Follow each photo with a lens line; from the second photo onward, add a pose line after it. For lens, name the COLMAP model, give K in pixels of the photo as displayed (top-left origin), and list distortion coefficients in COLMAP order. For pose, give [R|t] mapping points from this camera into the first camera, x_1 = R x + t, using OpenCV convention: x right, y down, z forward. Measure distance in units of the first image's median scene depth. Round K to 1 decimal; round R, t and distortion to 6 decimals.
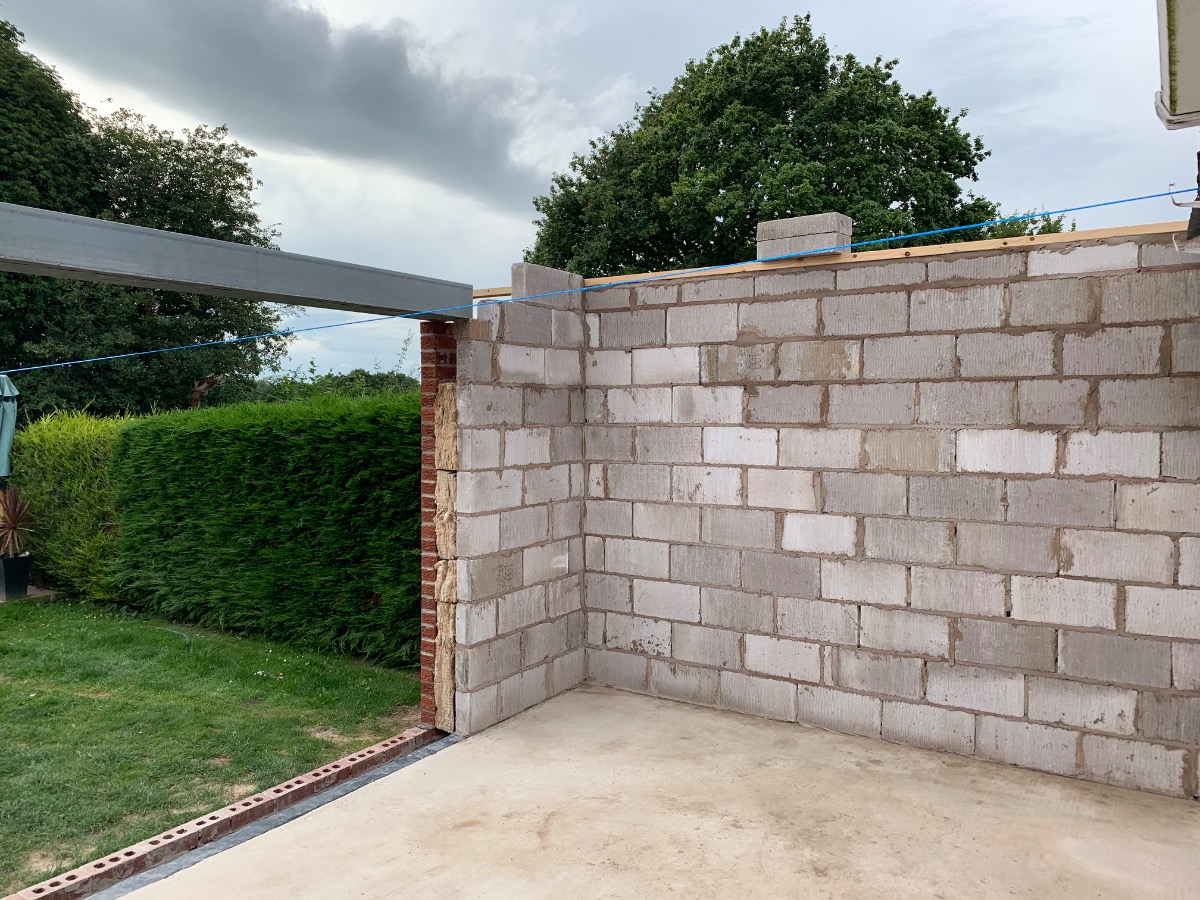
lens RADIAL K [[918.0, 0, 597.8], [0, 918.0, 446.4], [0, 0, 1]] dist [0.042791, -0.044072]
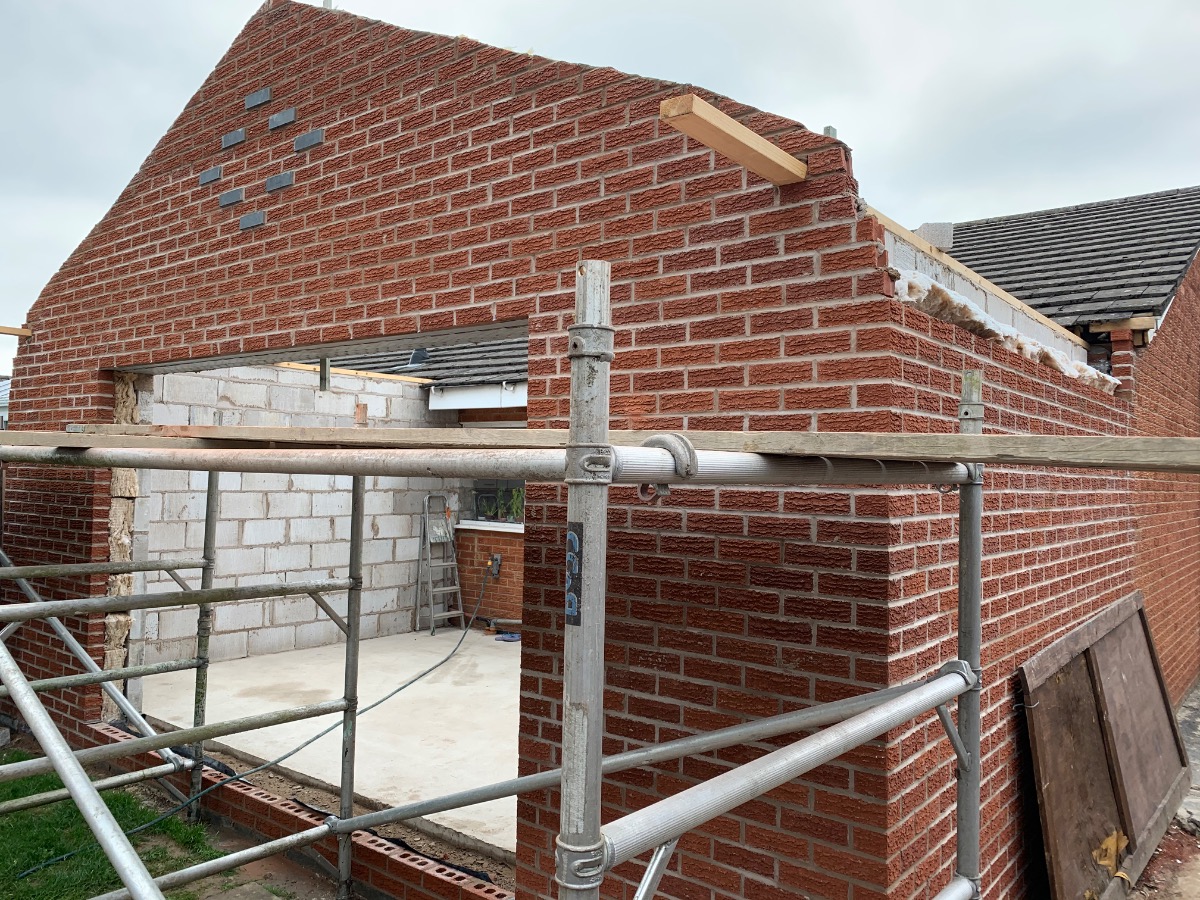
lens RADIAL K [[918.0, 0, 593.5], [0, 918.0, 455.1], [0, 0, 1]] dist [0.042791, -0.044072]
pose [[0.107119, 0.022259, 0.993997, -1.283106], [0.021925, 0.999453, -0.024744, 0.014050], [-0.994004, 0.024444, 0.106573, 0.256129]]
